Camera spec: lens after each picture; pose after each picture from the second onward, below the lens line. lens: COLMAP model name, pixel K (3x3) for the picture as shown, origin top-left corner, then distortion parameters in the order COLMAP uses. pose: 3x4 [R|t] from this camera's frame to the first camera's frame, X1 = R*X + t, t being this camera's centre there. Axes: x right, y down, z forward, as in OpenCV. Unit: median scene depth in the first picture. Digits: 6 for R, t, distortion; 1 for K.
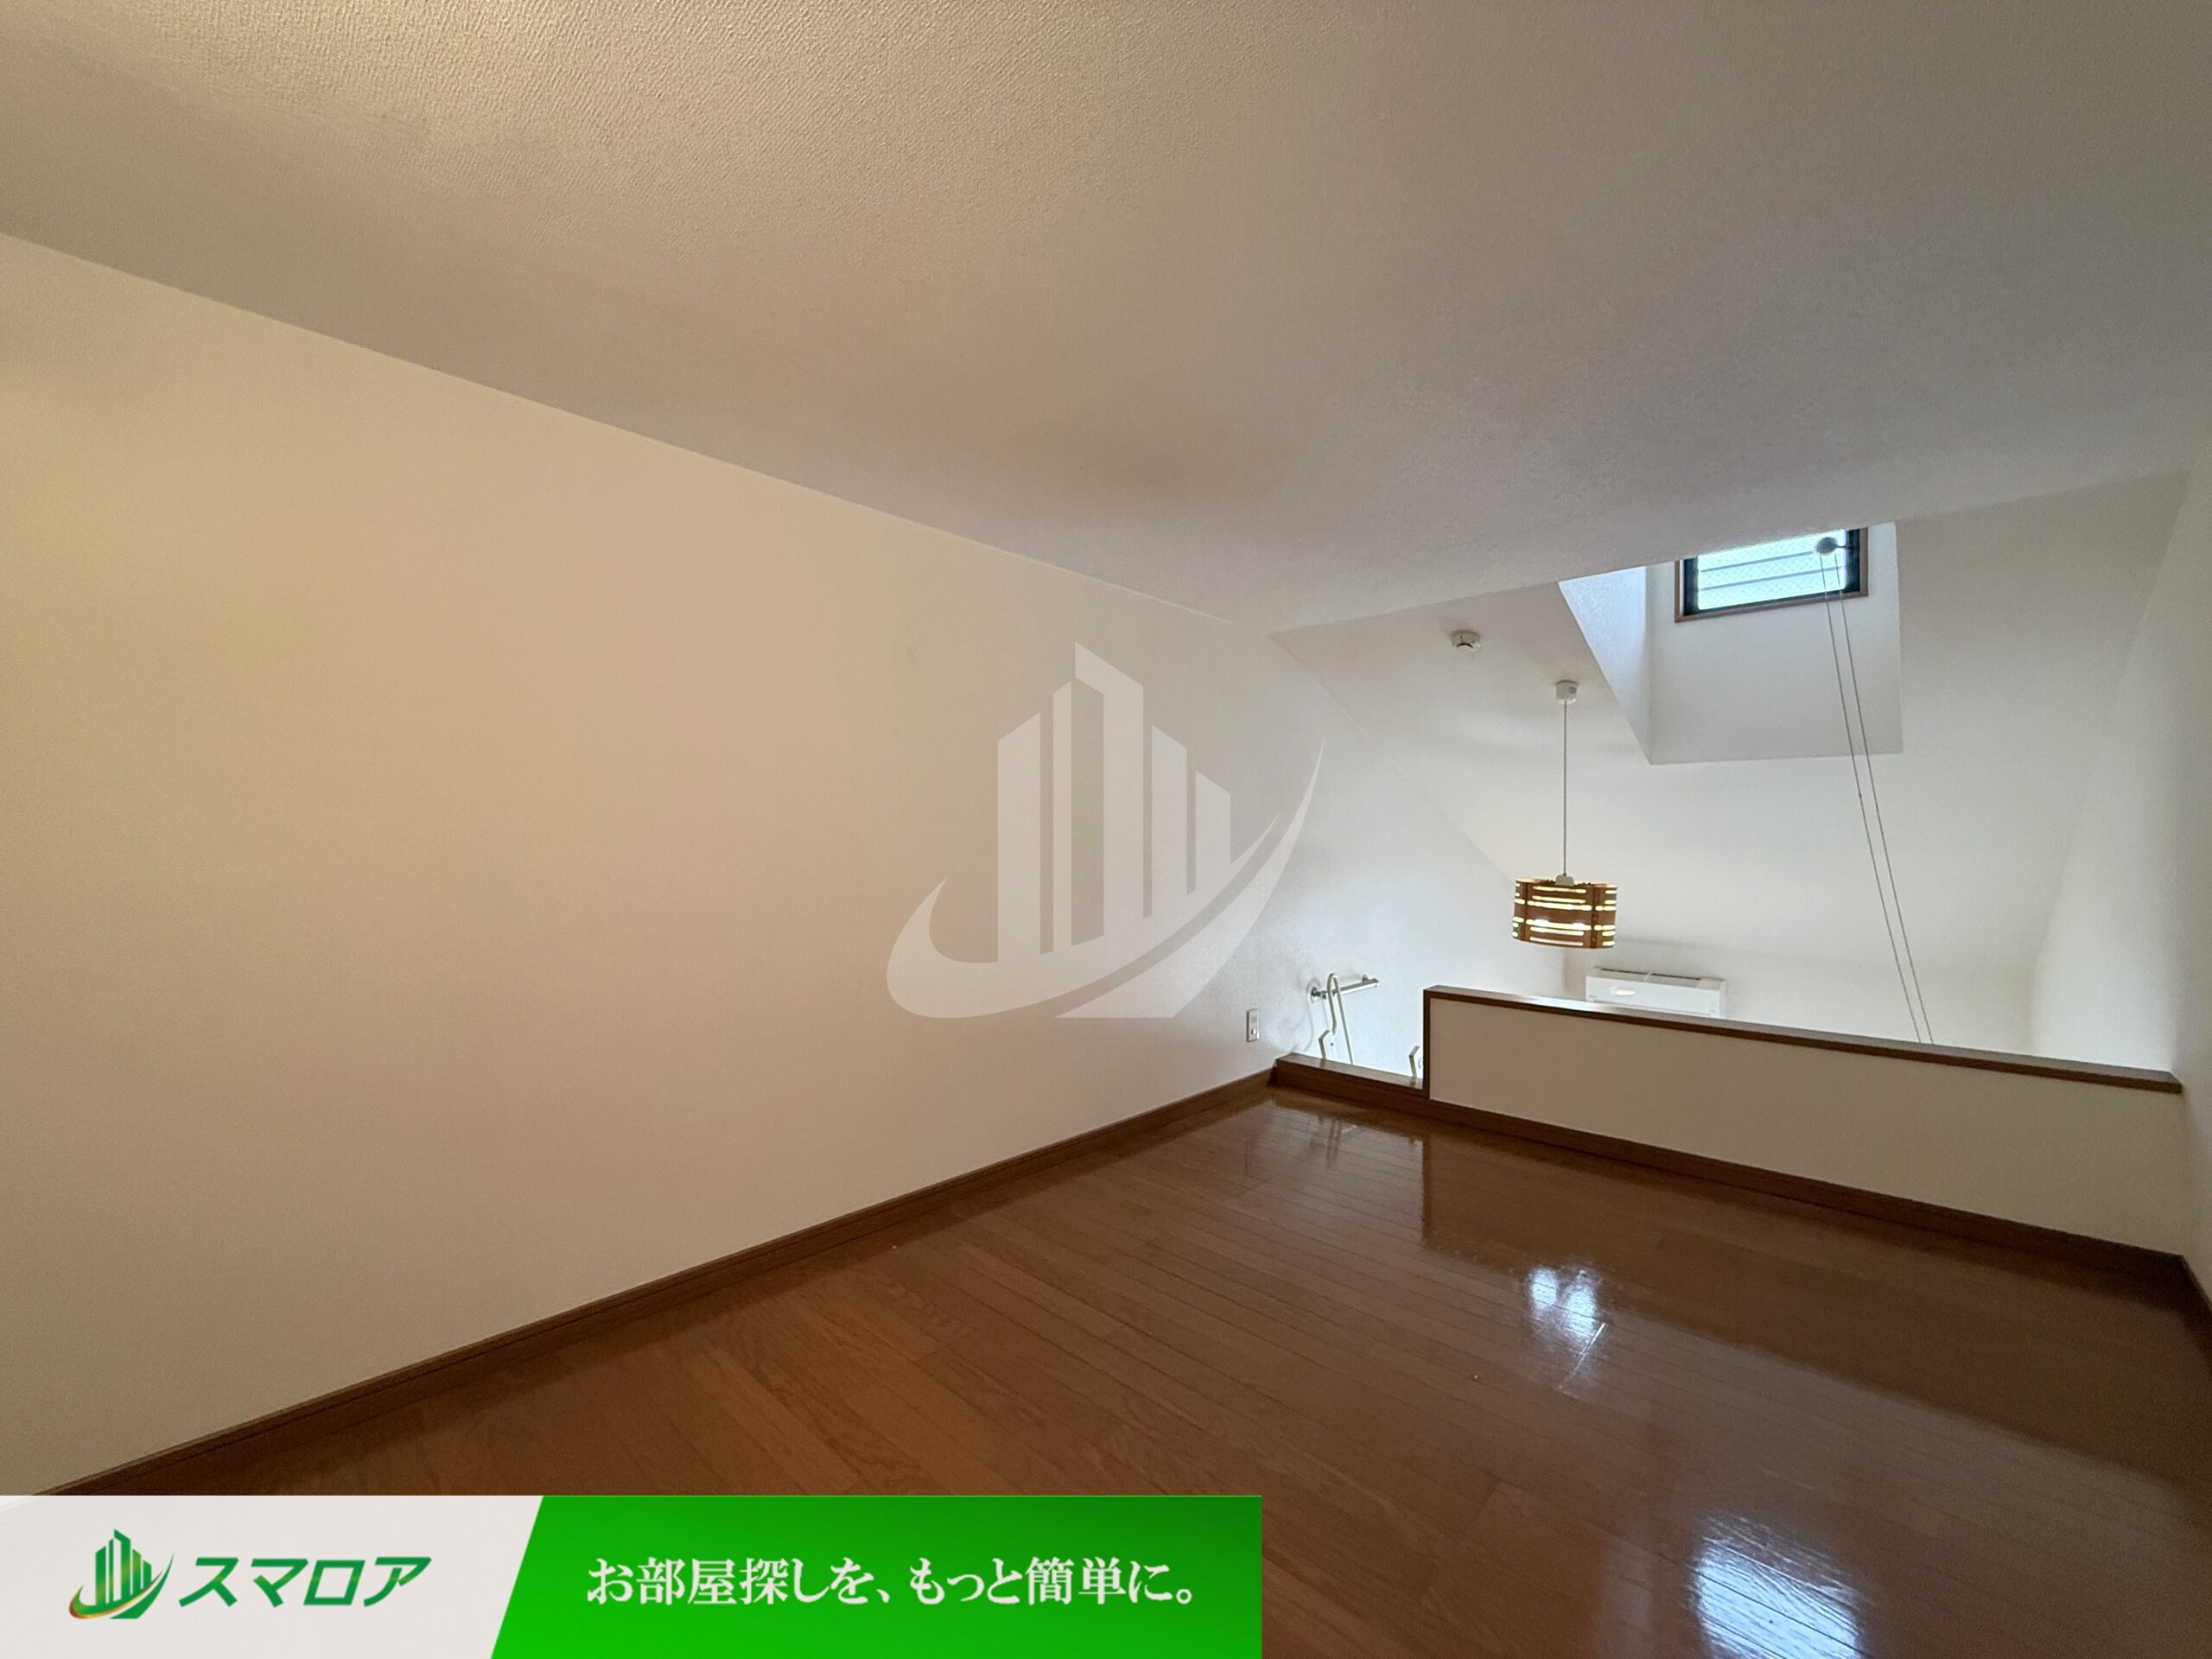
lens RADIAL K [[873.6, 0, 1102.3], [0, 873.6, 828.0], [0, 0, 1]] dist [-0.000034, -0.000509]
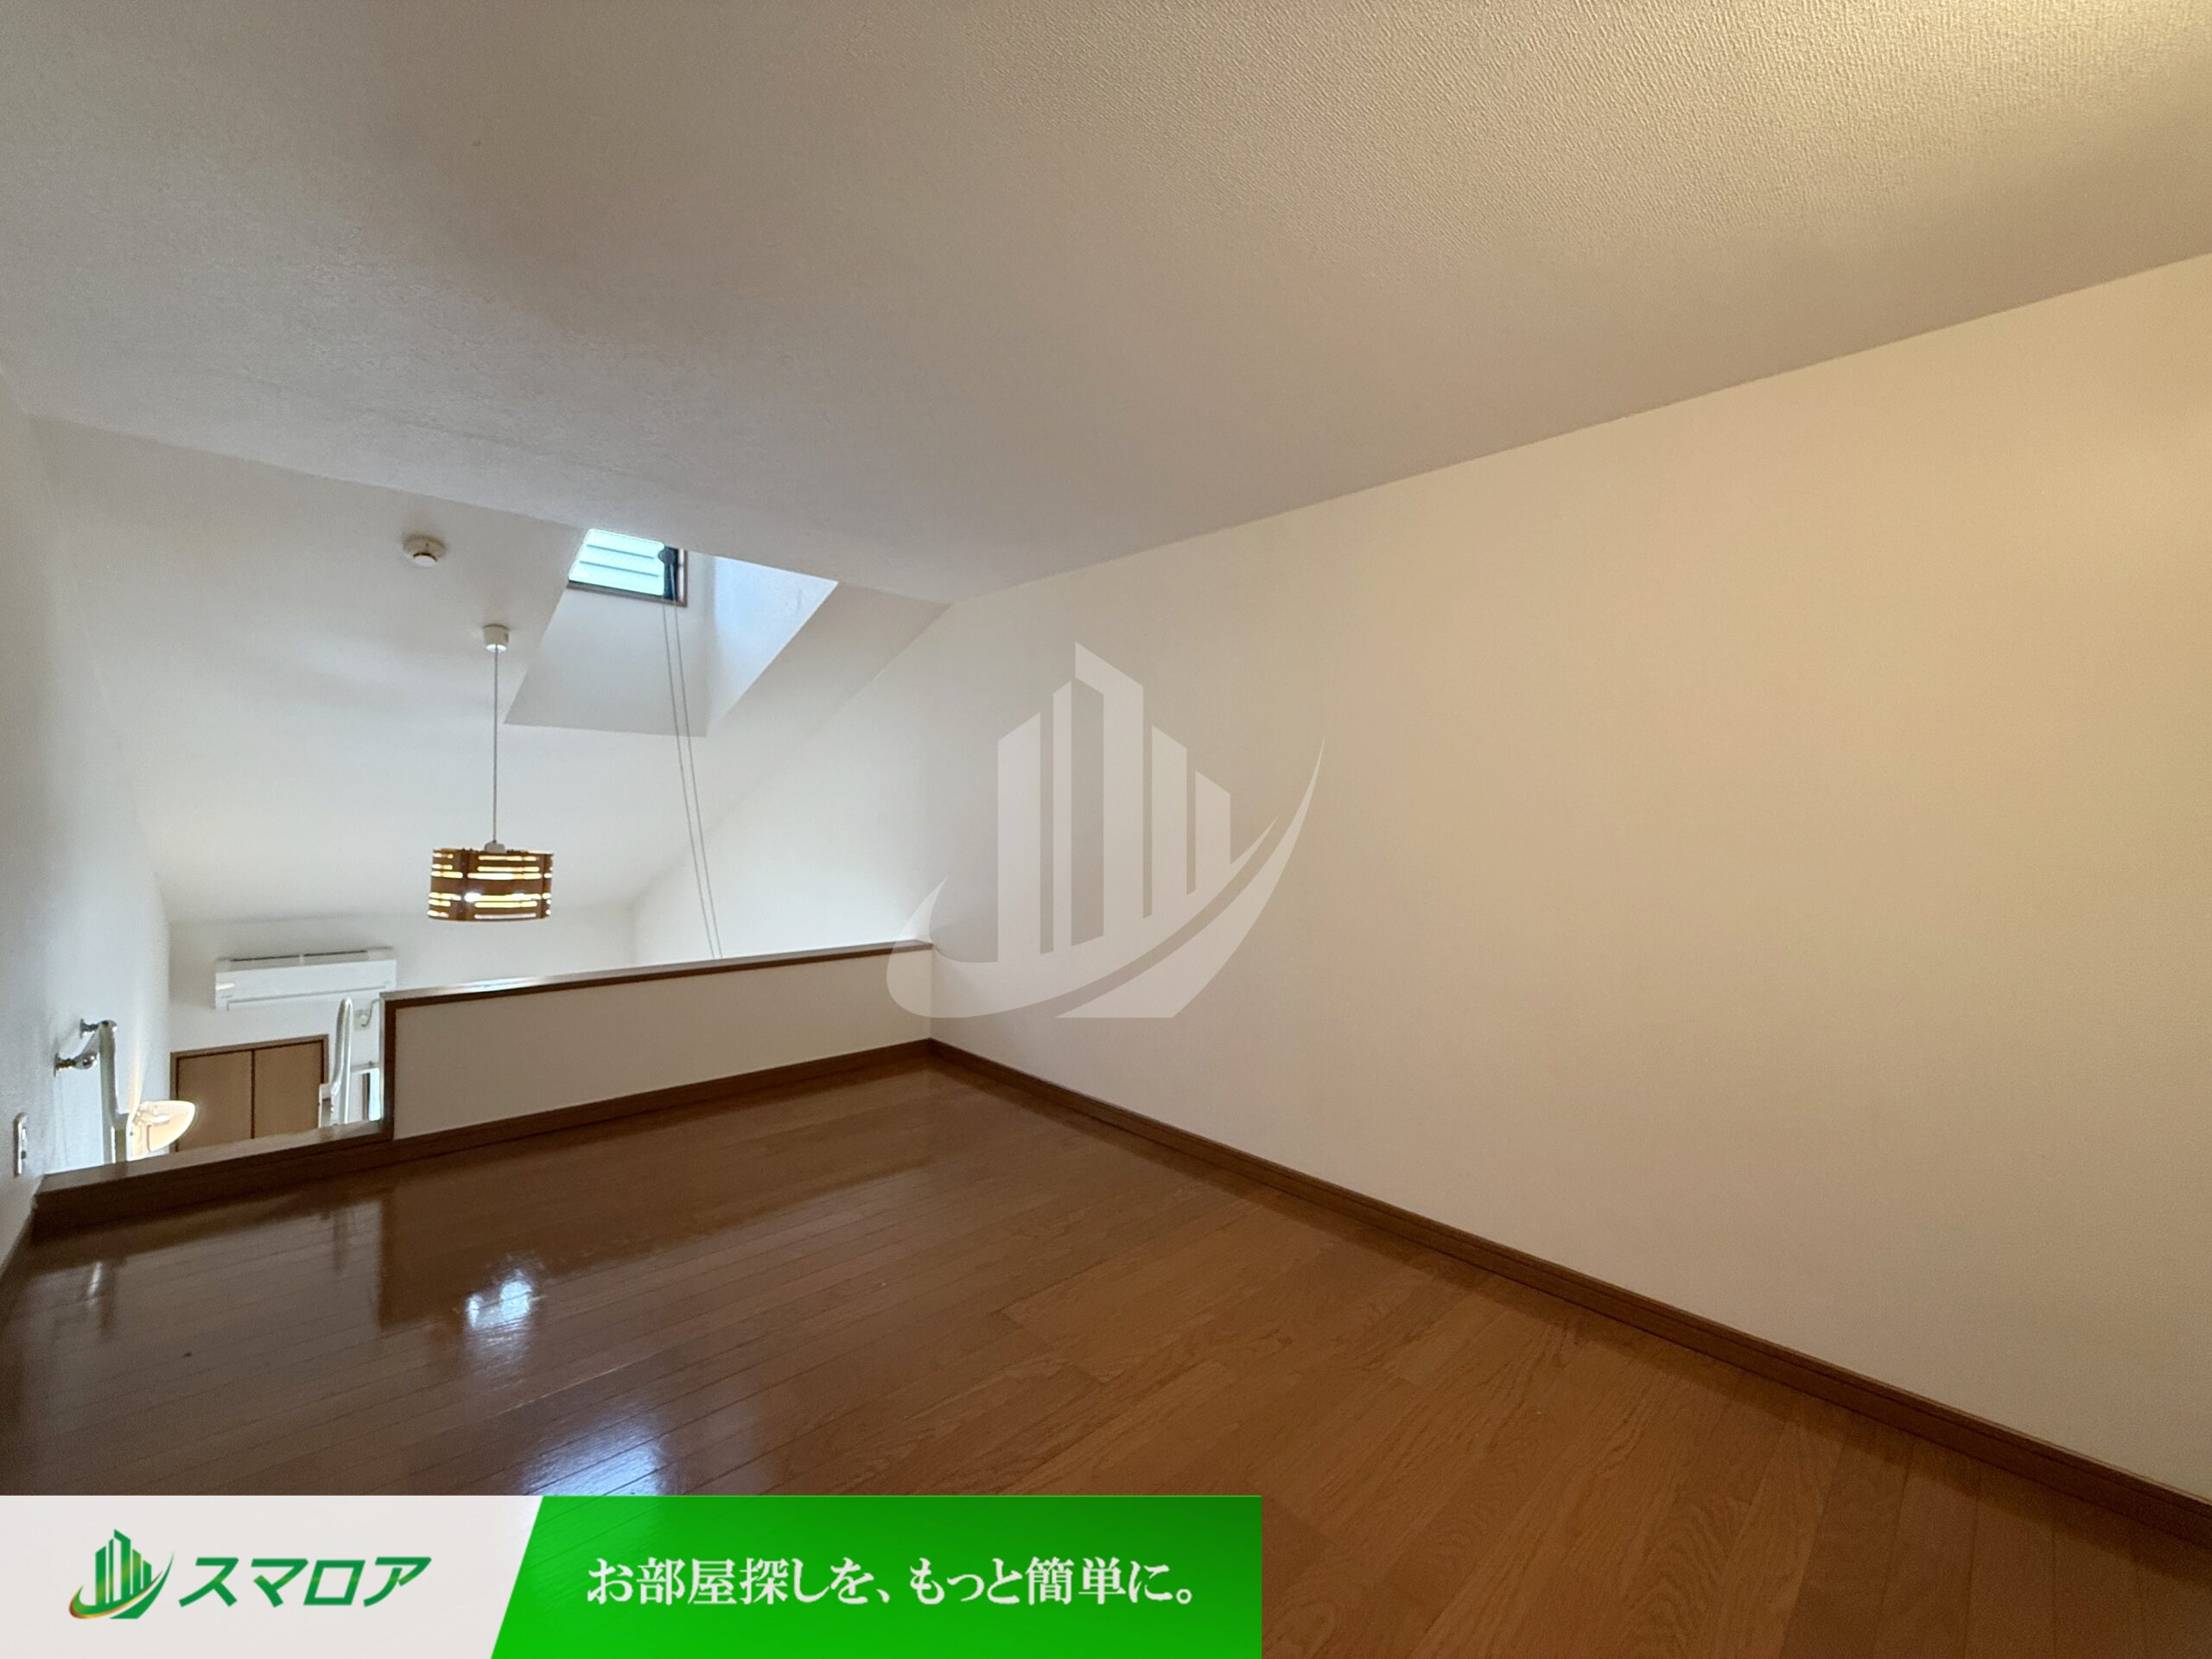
lens RADIAL K [[873.6, 0, 1102.3], [0, 873.6, 828.0], [0, 0, 1]] dist [-0.000034, -0.000509]
pose [[0.060197, -0.021226, 0.997961, -0.331653], [-0.028427, 0.999332, 0.022970, 0.001573], [-0.997782, -0.029752, 0.059554, 0.328723]]
